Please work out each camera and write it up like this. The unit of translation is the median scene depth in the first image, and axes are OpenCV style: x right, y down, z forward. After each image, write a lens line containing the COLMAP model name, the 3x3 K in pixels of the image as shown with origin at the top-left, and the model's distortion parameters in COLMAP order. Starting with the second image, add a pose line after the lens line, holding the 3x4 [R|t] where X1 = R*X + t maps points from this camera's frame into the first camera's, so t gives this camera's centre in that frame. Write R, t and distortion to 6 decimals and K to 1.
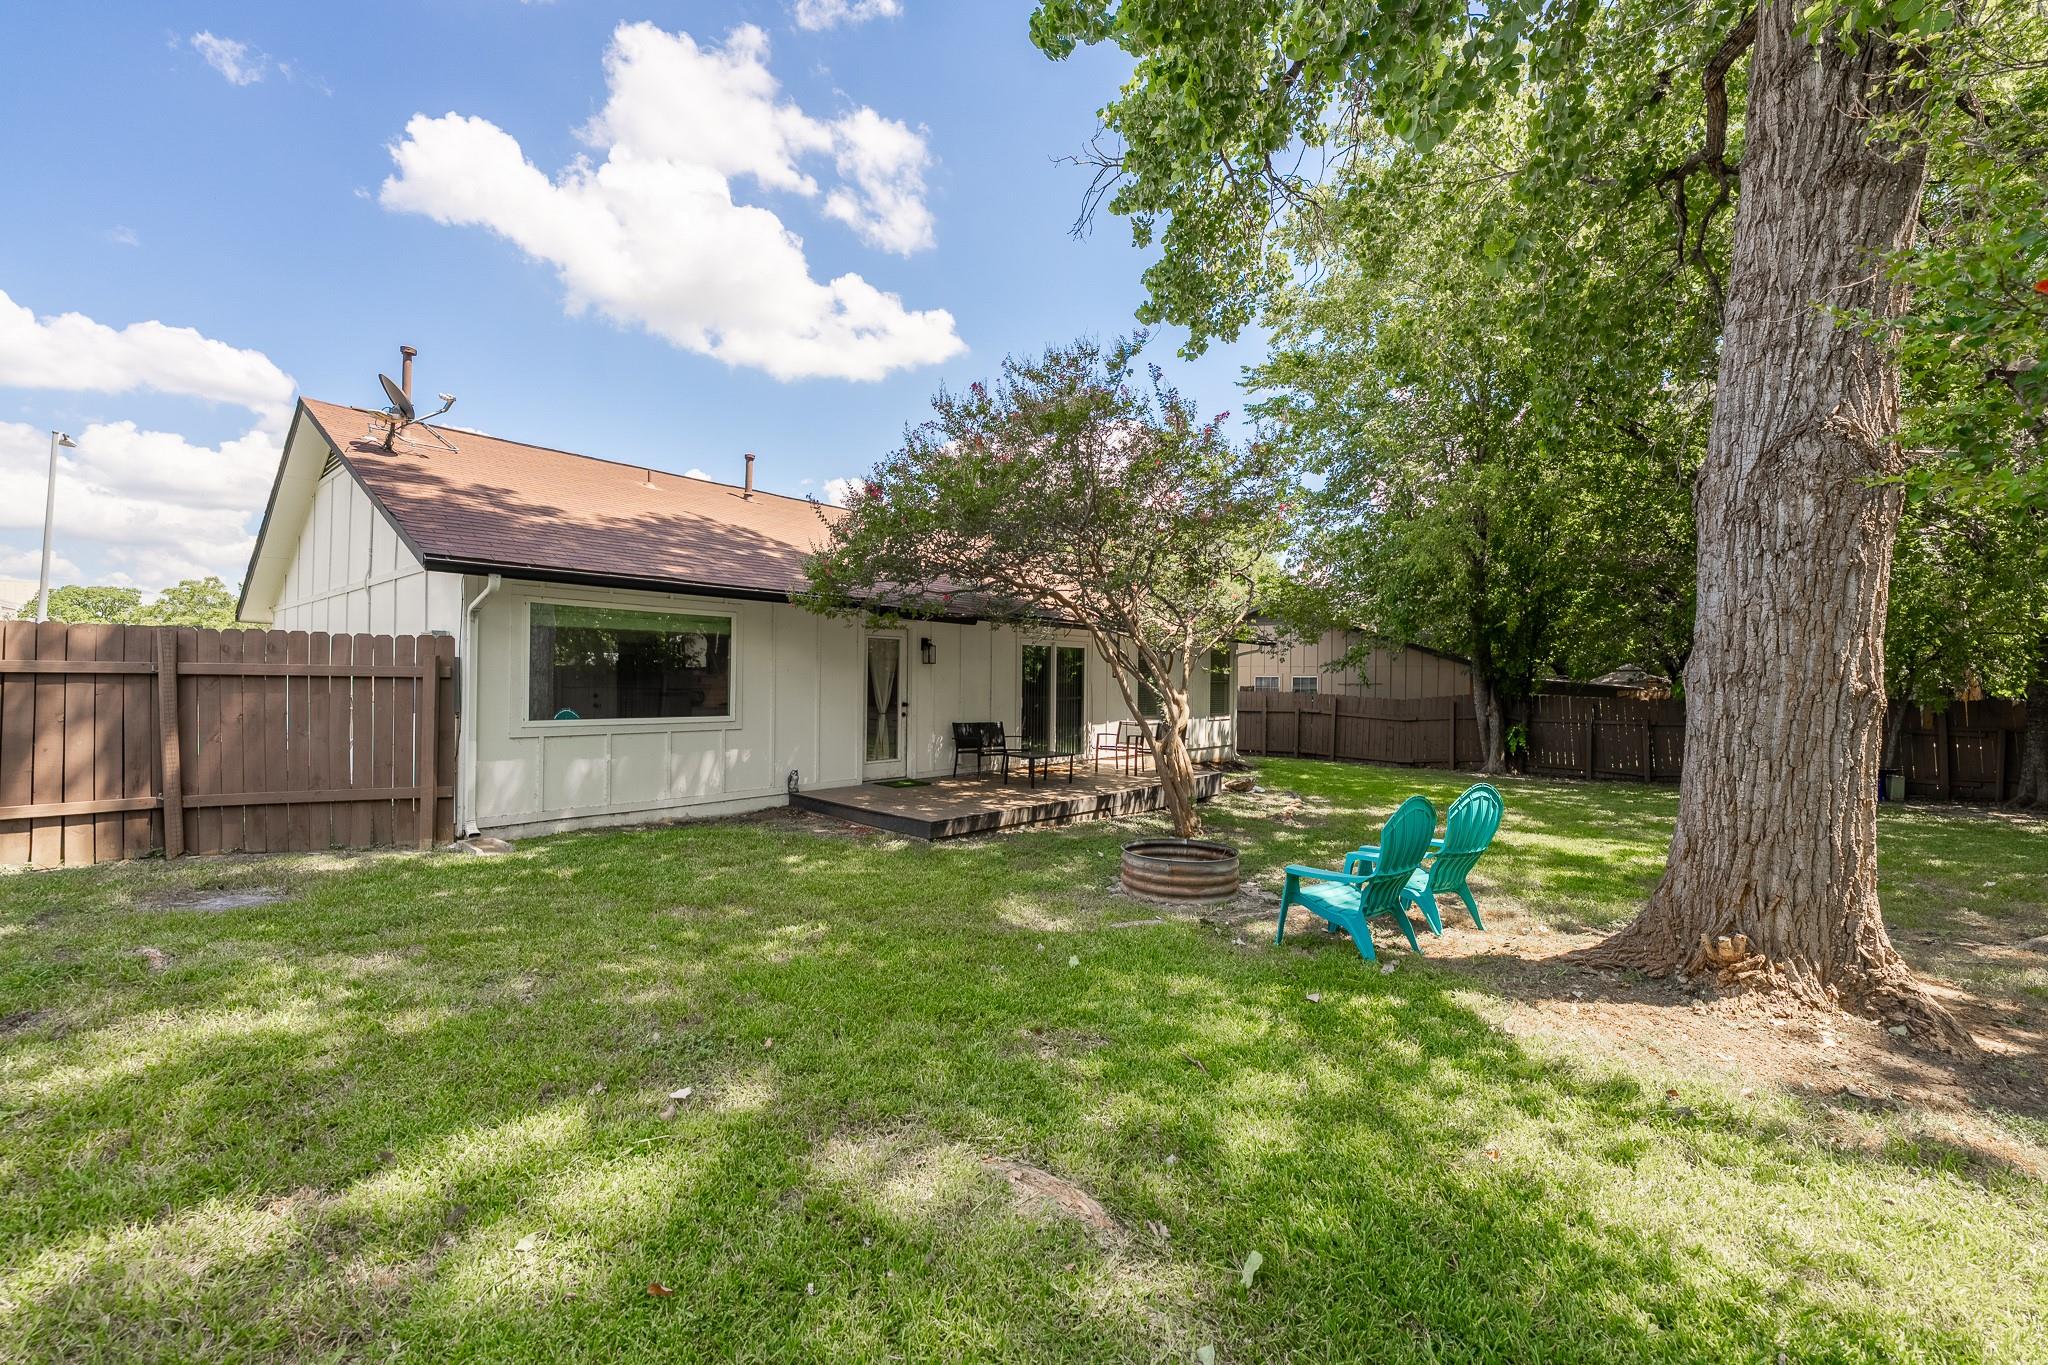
lens RADIAL K [[827.9, 0, 1028.7], [0, 827.9, 676.4], [0, 0, 1]] dist [-0.001961, -0.000539]
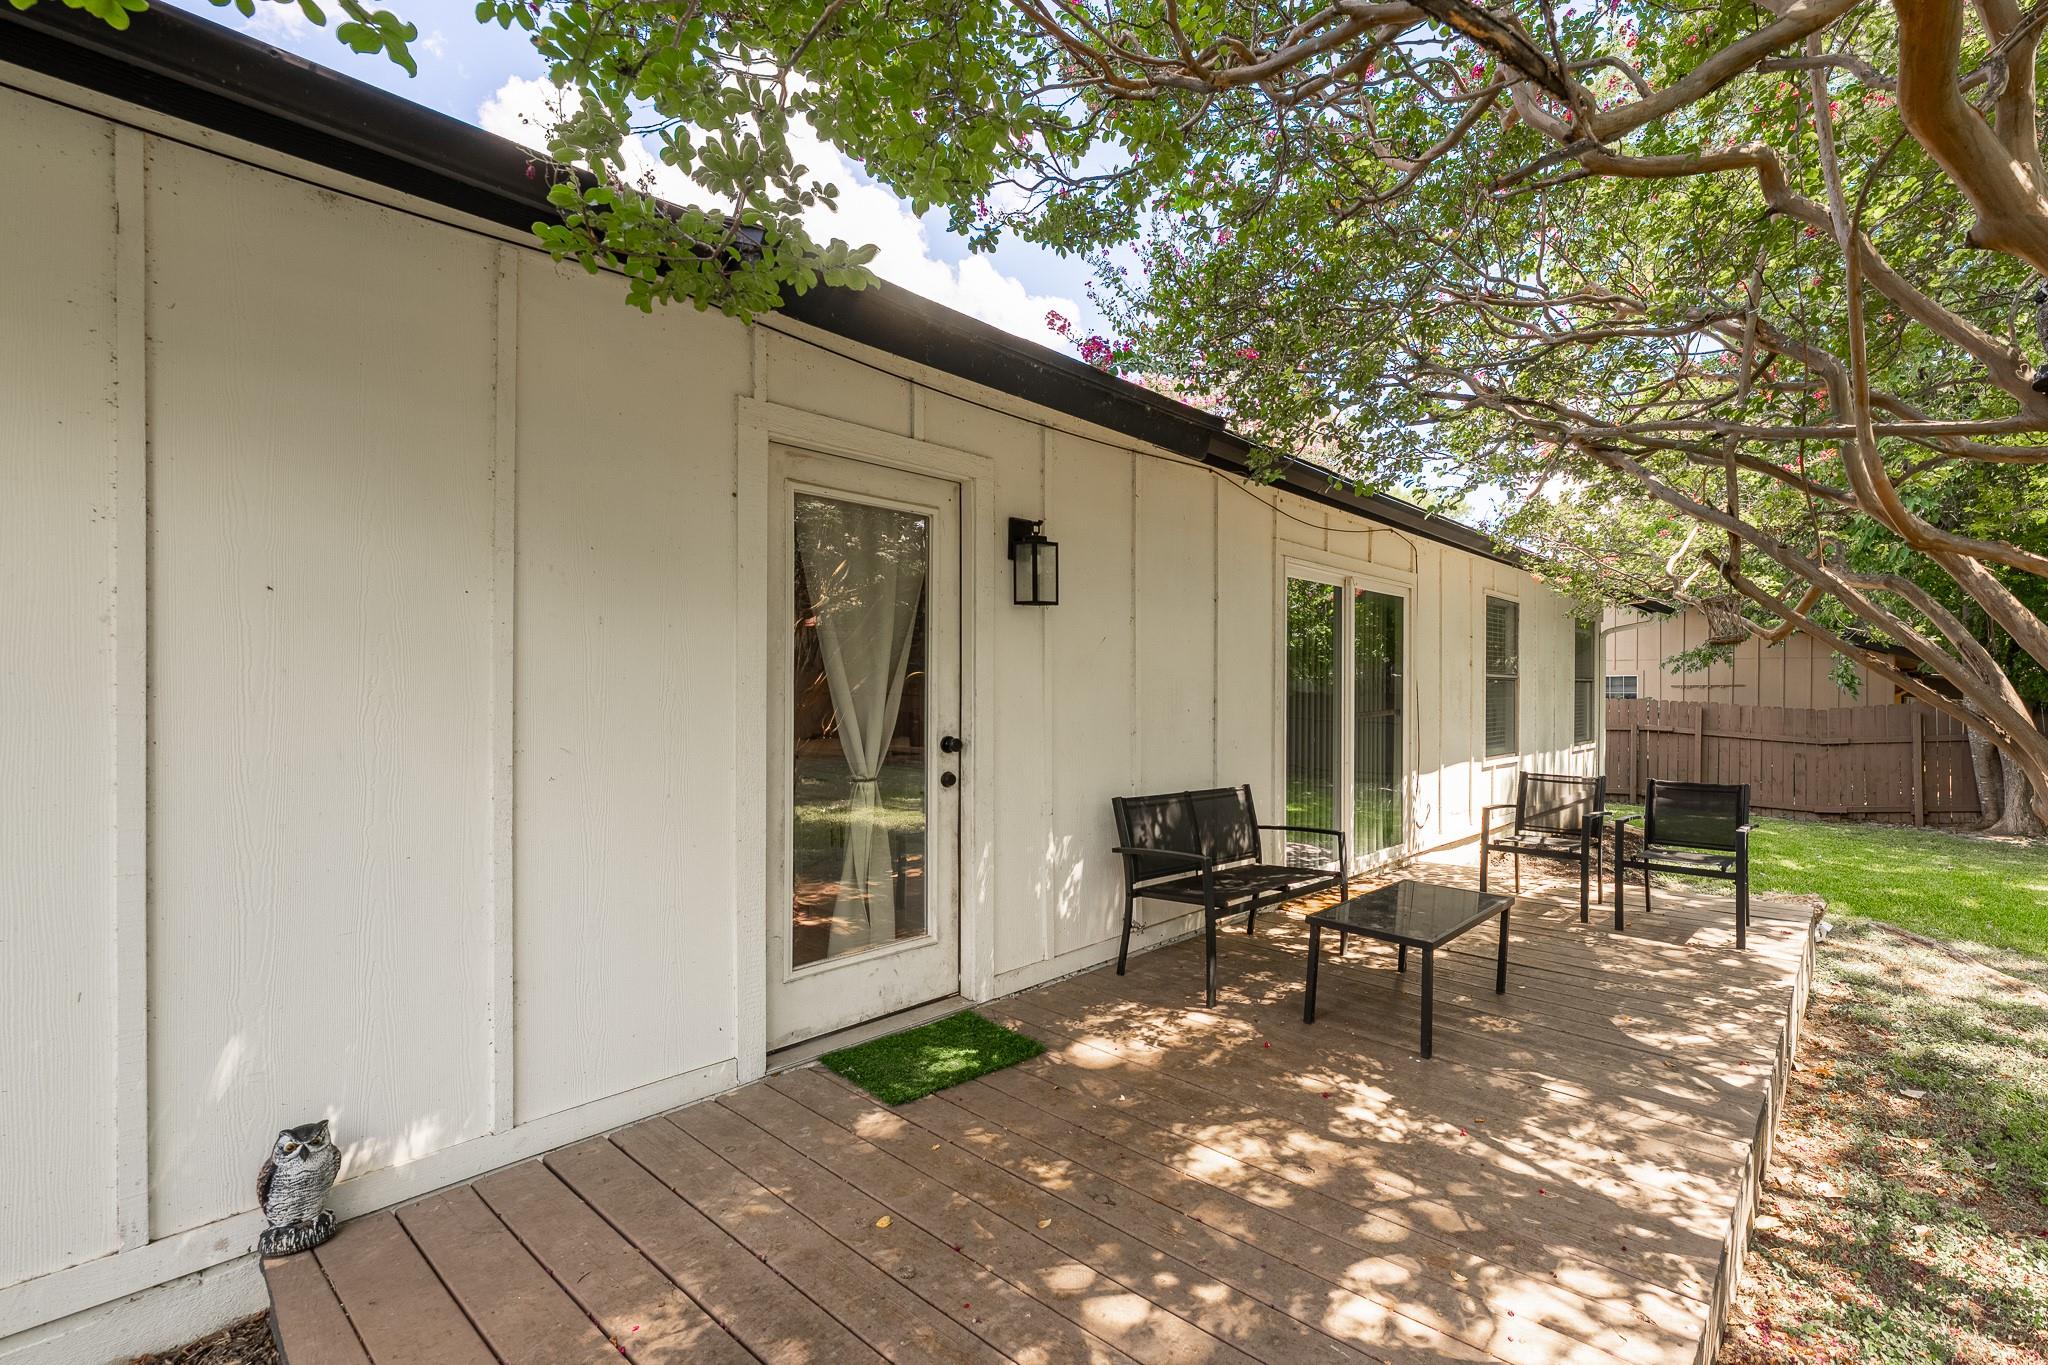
lens RADIAL K [[827.9, 0, 1028.7], [0, 827.9, 676.4], [0, 0, 1]] dist [-0.001961, -0.000539]
pose [[0.988191, -0.008575, -0.152985, -0.077764], [0.007066, 0.999921, -0.010405, 0.013464], [0.153062, 0.009201, 0.988174, 0.709238]]
